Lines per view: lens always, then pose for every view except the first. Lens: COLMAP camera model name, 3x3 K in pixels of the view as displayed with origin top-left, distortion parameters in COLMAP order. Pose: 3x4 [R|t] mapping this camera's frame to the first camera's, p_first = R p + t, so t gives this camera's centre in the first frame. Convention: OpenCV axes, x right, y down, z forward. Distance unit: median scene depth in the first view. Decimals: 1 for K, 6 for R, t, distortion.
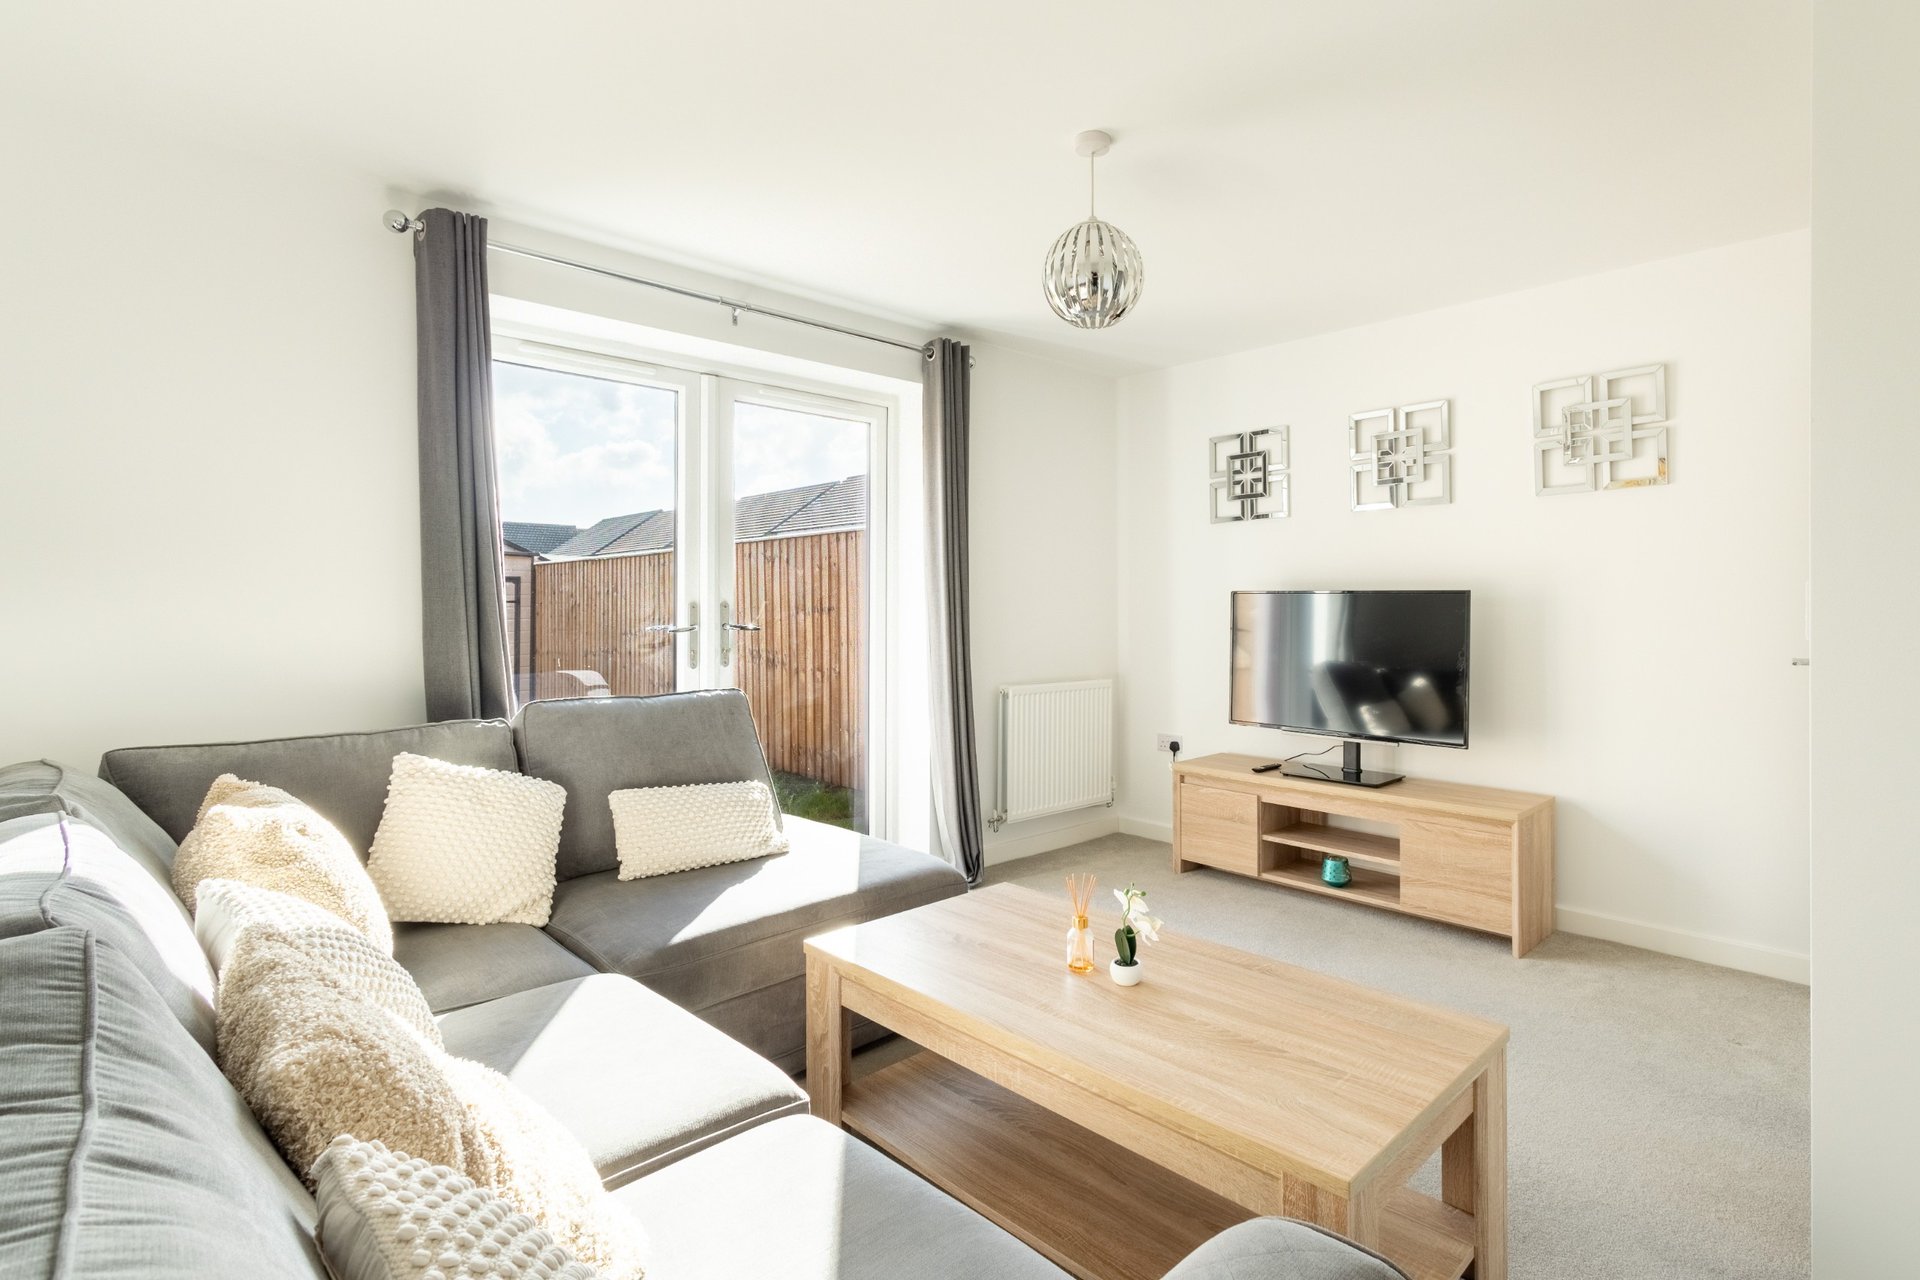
lens RADIAL K [[906.6, 0, 960.0], [0, 906.6, 640.0], [0, 0, 1]] dist [0.001135, 0.000550]
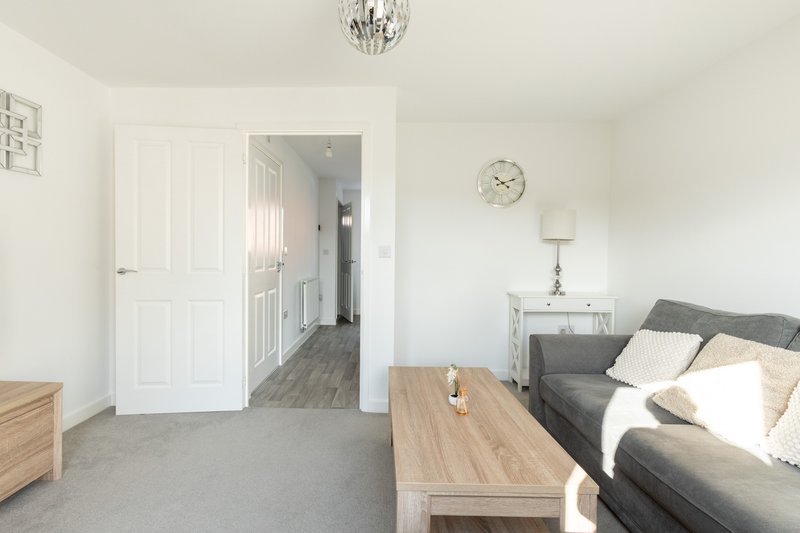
lens RADIAL K [[376.6, 0, 396.9], [0, 376.6, 257.1], [0, 0, 1]] dist [0.014124, 0.000281]
pose [[-0.745545, -0.010528, 0.666372, -0.215537], [0.008460, 0.999645, 0.025260, -0.028151], [-0.666401, 0.024470, -0.745192, 1.072906]]
